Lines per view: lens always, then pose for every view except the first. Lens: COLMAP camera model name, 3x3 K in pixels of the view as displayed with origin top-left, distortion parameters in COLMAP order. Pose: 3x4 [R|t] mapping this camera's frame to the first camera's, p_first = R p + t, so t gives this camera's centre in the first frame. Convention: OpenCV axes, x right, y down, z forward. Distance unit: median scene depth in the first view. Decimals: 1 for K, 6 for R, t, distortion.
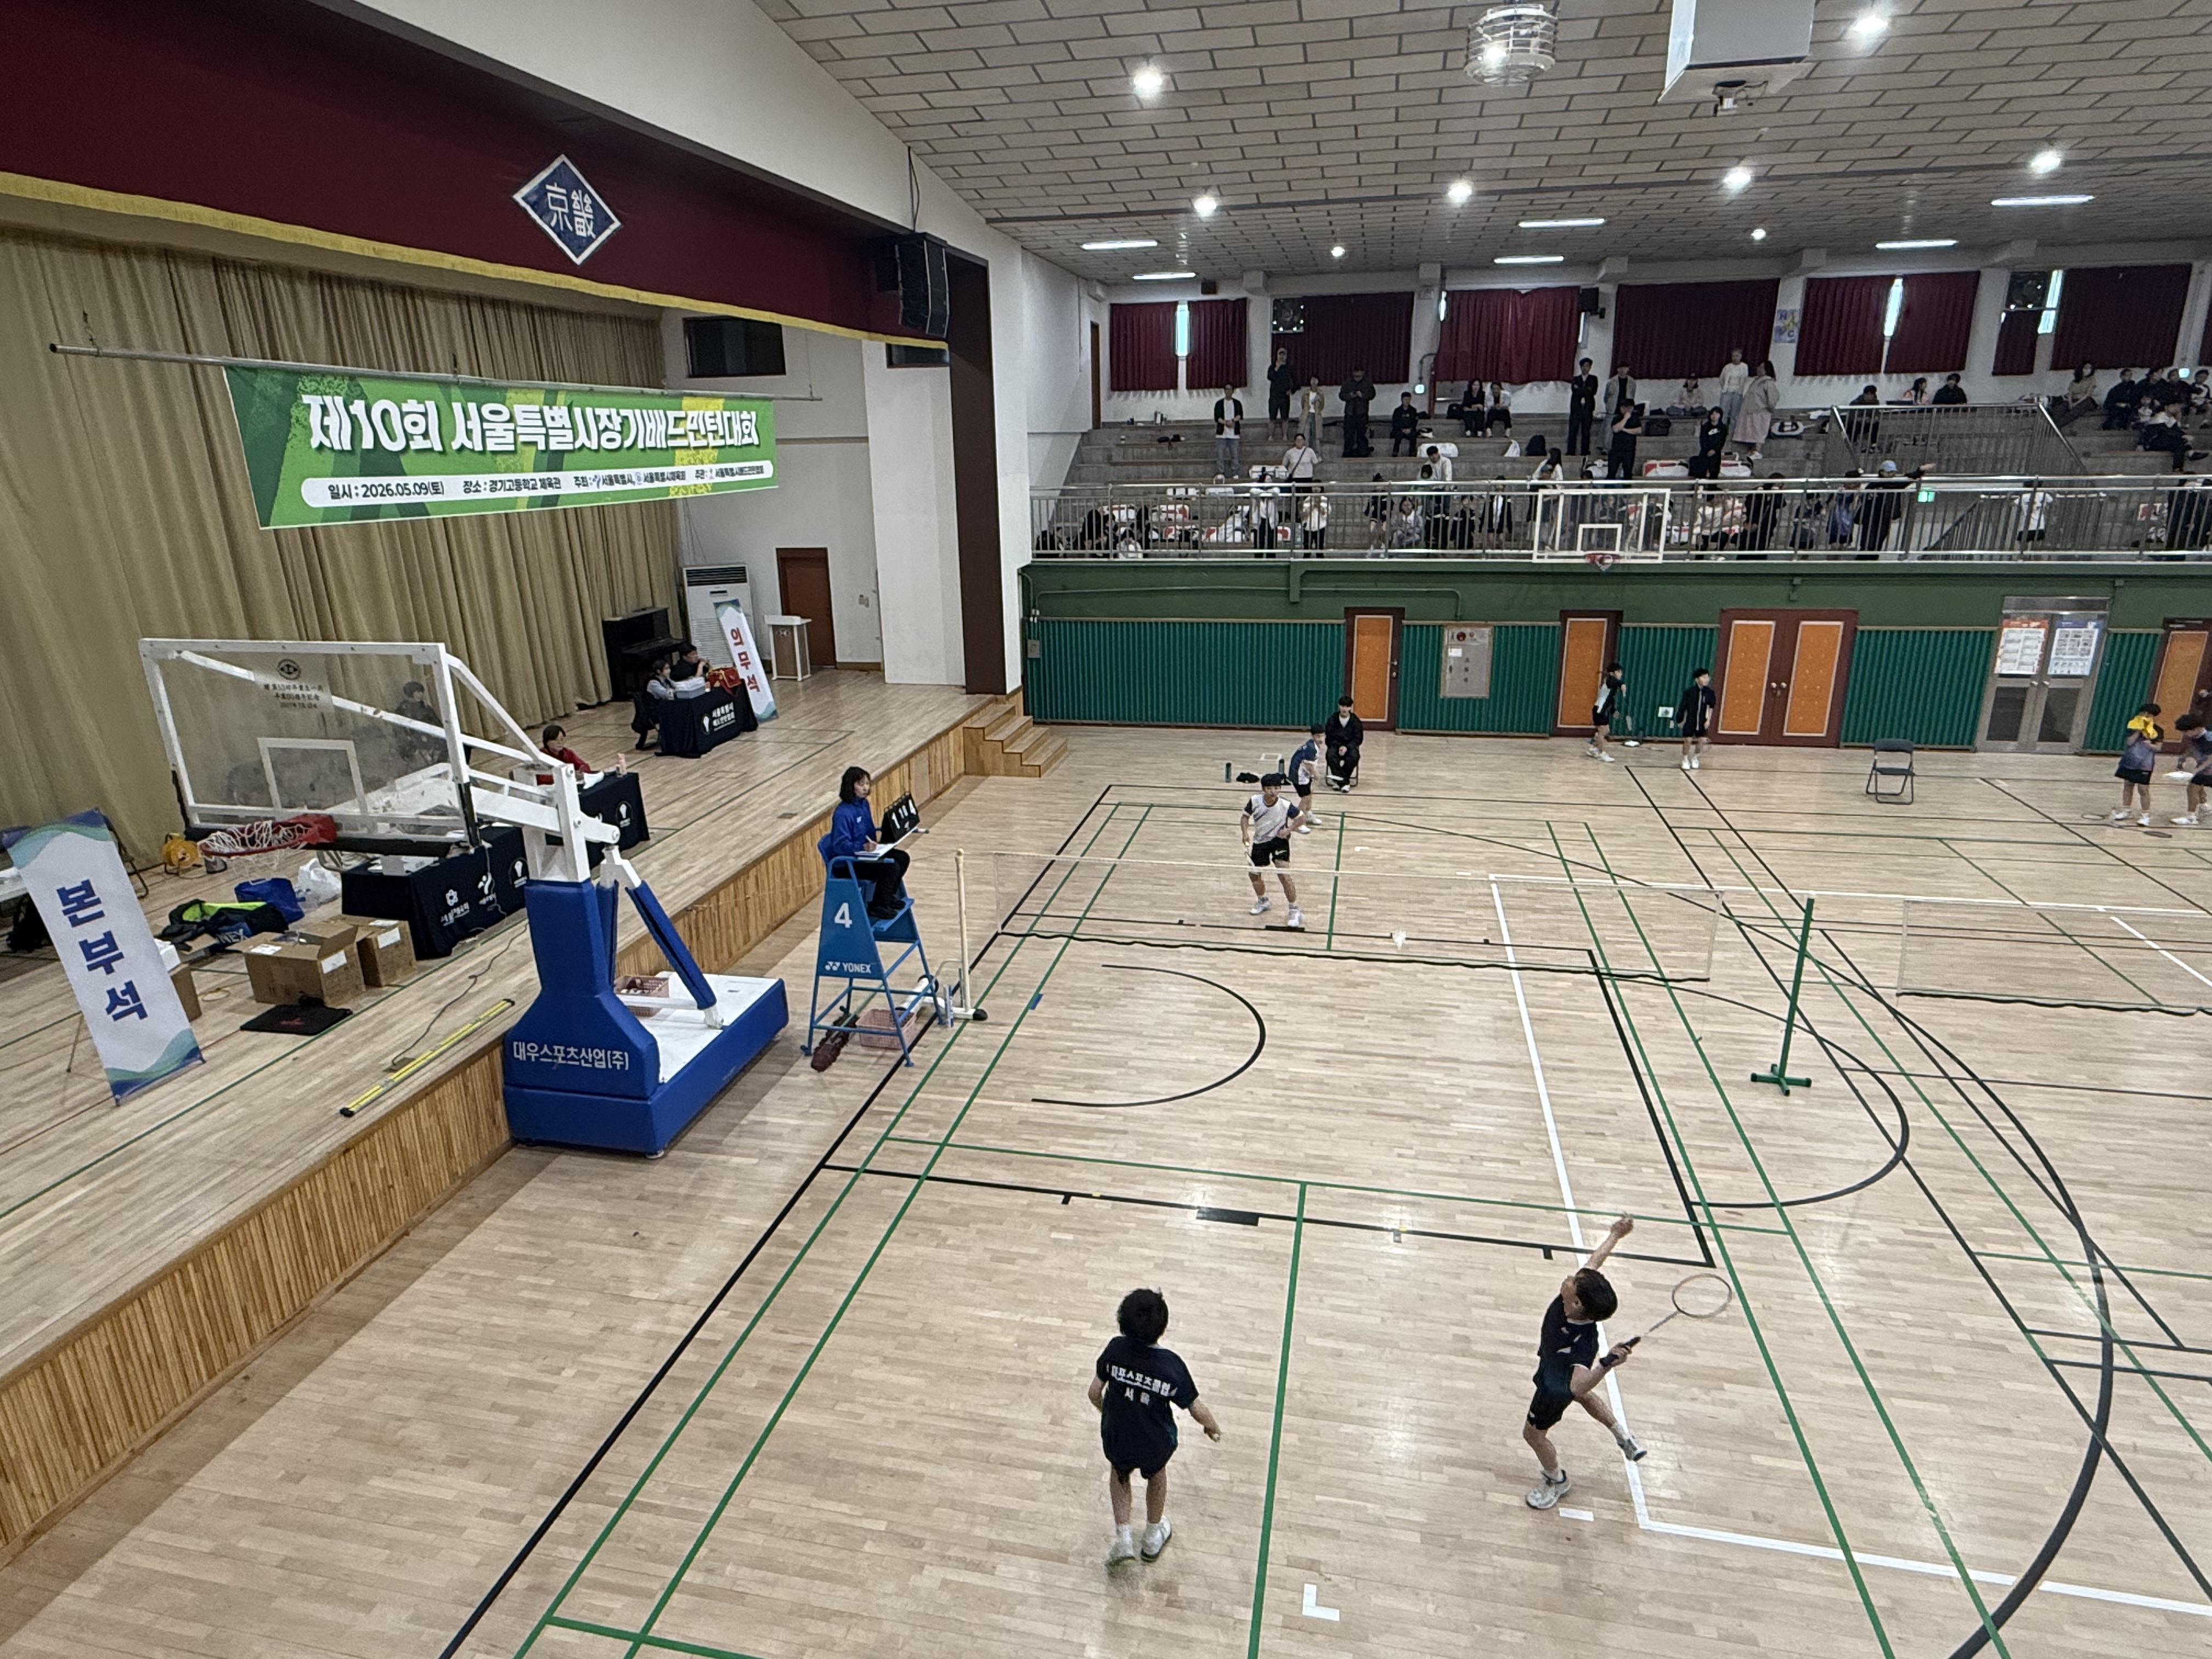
lens RADIAL K [[1242.5, 0, 1106.0], [0, 1242.5, 829.5], [0, 0, 1]] dist [0.002073, 0.000485]
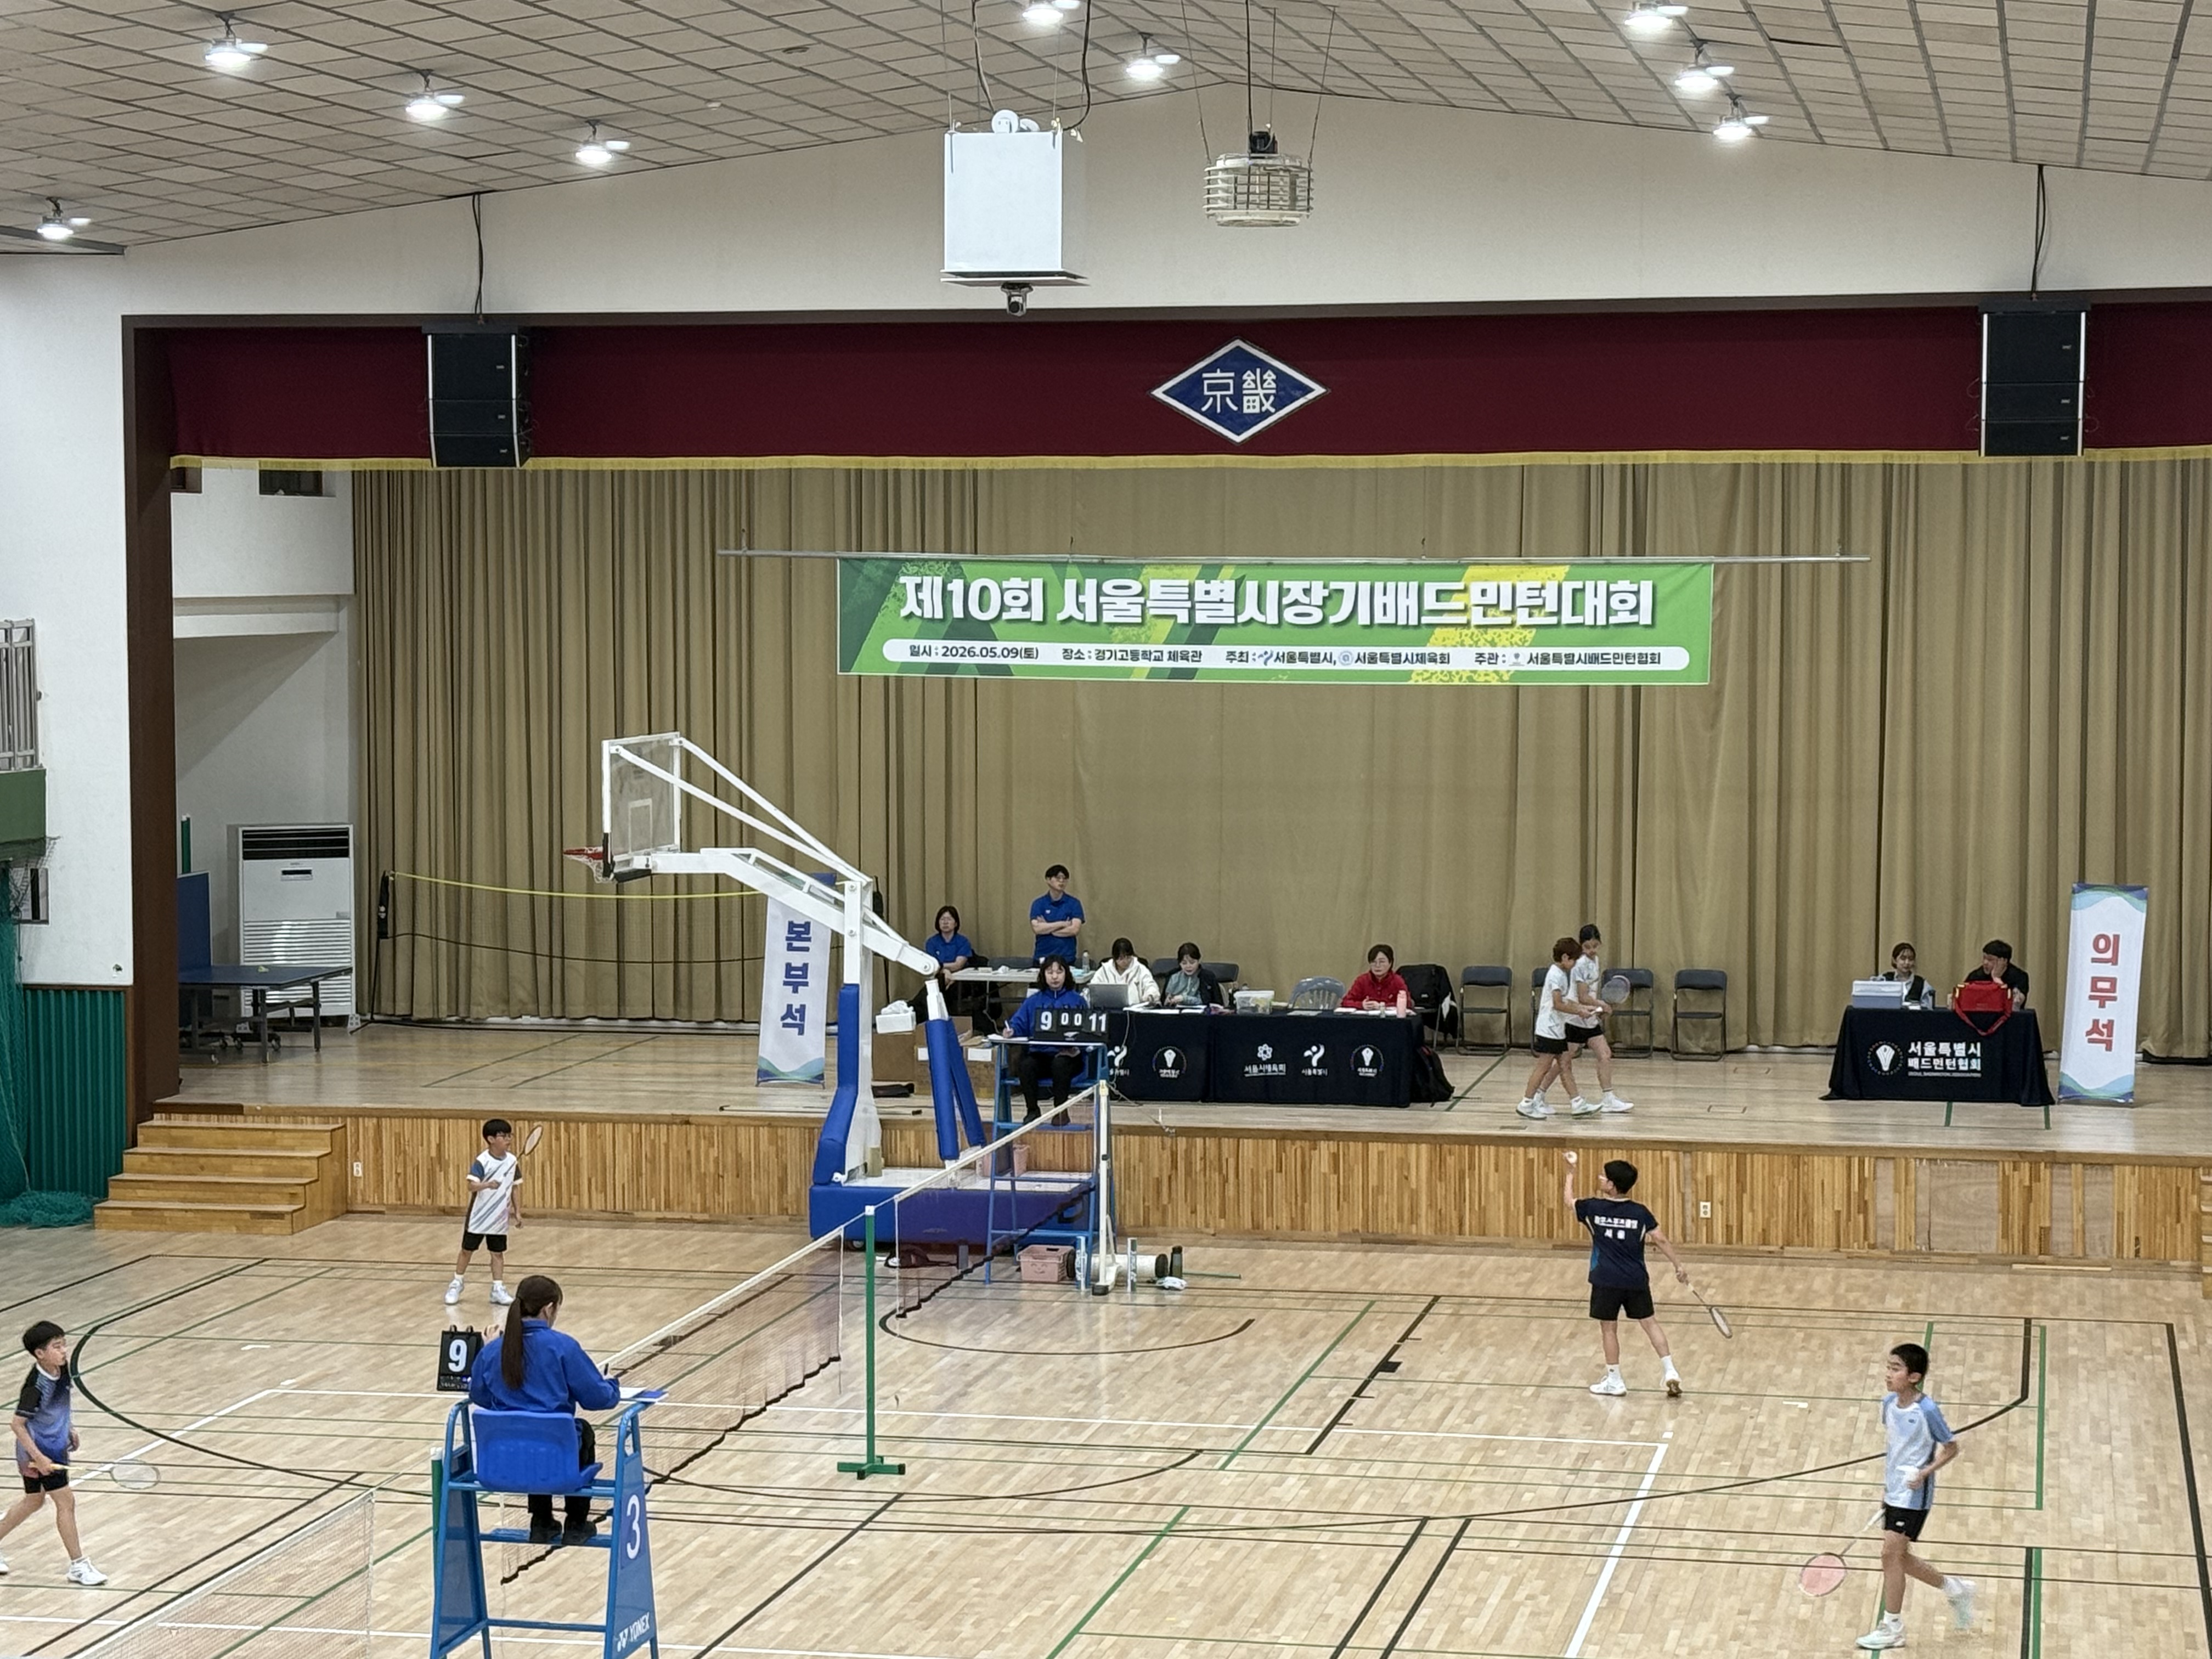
lens RADIAL K [[4478.3, 0, 1104.5], [0, 4478.3, 874.9], [0, 0, 1]] dist [0.158205, 0.236657]
pose [[0.000426, 0.090841, -0.995865, 3.031523], [-0.303545, 0.948889, 0.086426, -0.397062], [0.952817, 0.302253, 0.027979, 0.888176]]
